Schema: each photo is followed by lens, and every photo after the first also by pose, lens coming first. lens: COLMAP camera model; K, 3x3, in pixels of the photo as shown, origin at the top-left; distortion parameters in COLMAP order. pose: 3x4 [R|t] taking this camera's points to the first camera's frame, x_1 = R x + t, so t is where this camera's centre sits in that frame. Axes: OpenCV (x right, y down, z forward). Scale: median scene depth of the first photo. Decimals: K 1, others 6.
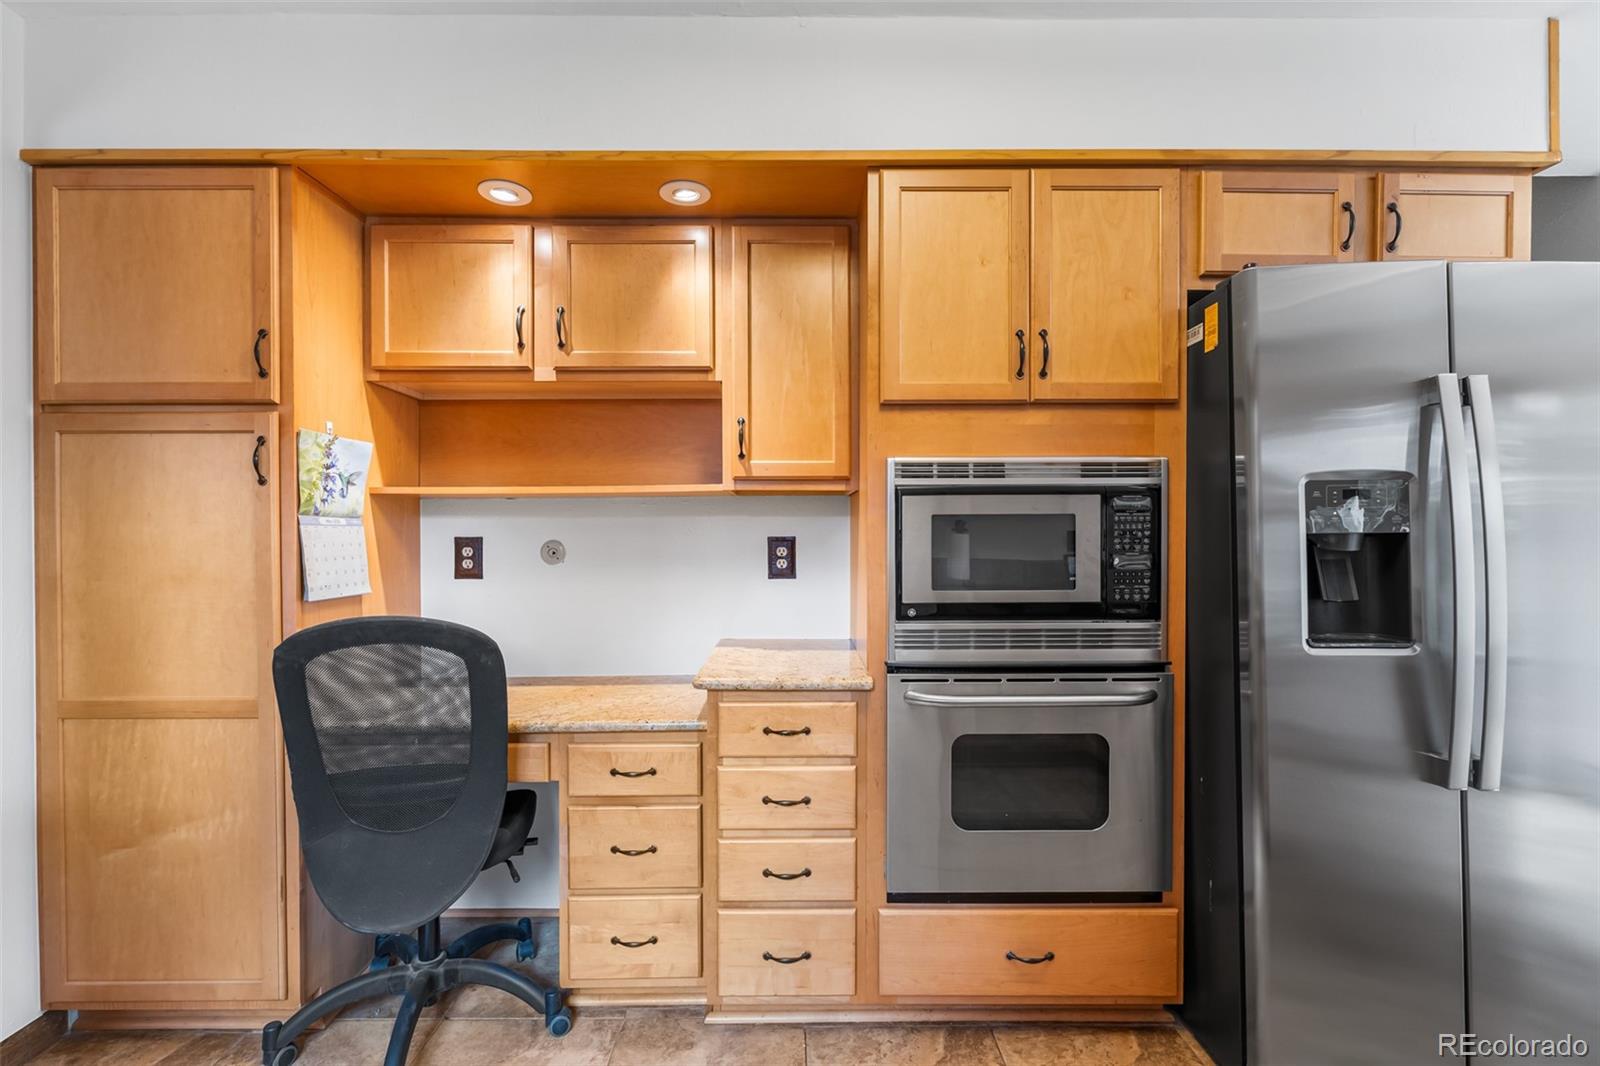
lens RADIAL K [[718.4, 0, 800.1], [0, 718.4, 537.7], [0, 0, 1]] dist [-0.001811, 0.000019]
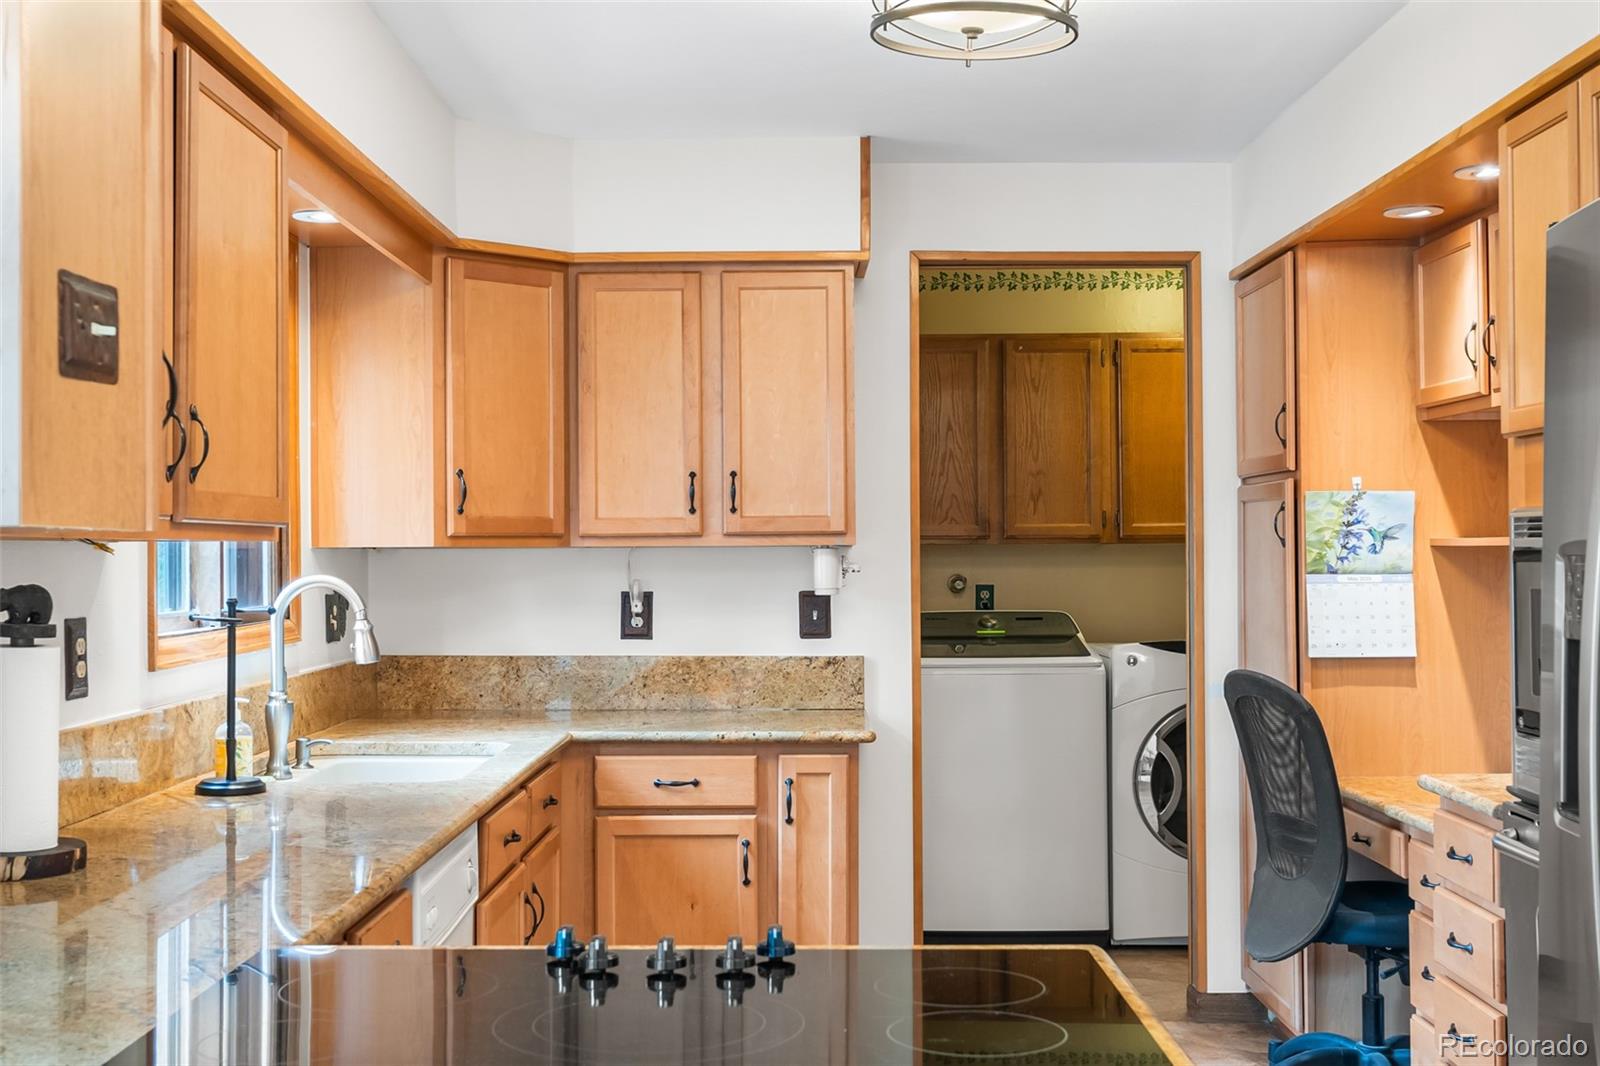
lens RADIAL K [[1874.5, 0, 799.7], [0, 1874.5, 529.6], [0, 0, 1]] dist [-0.000624, 0.000000]
pose [[-0.006745, -0.007979, -0.999945, 1.924913], [0.000345, 0.999968, -0.007982, -0.070533], [0.999977, -0.000399, -0.006742, 0.262504]]
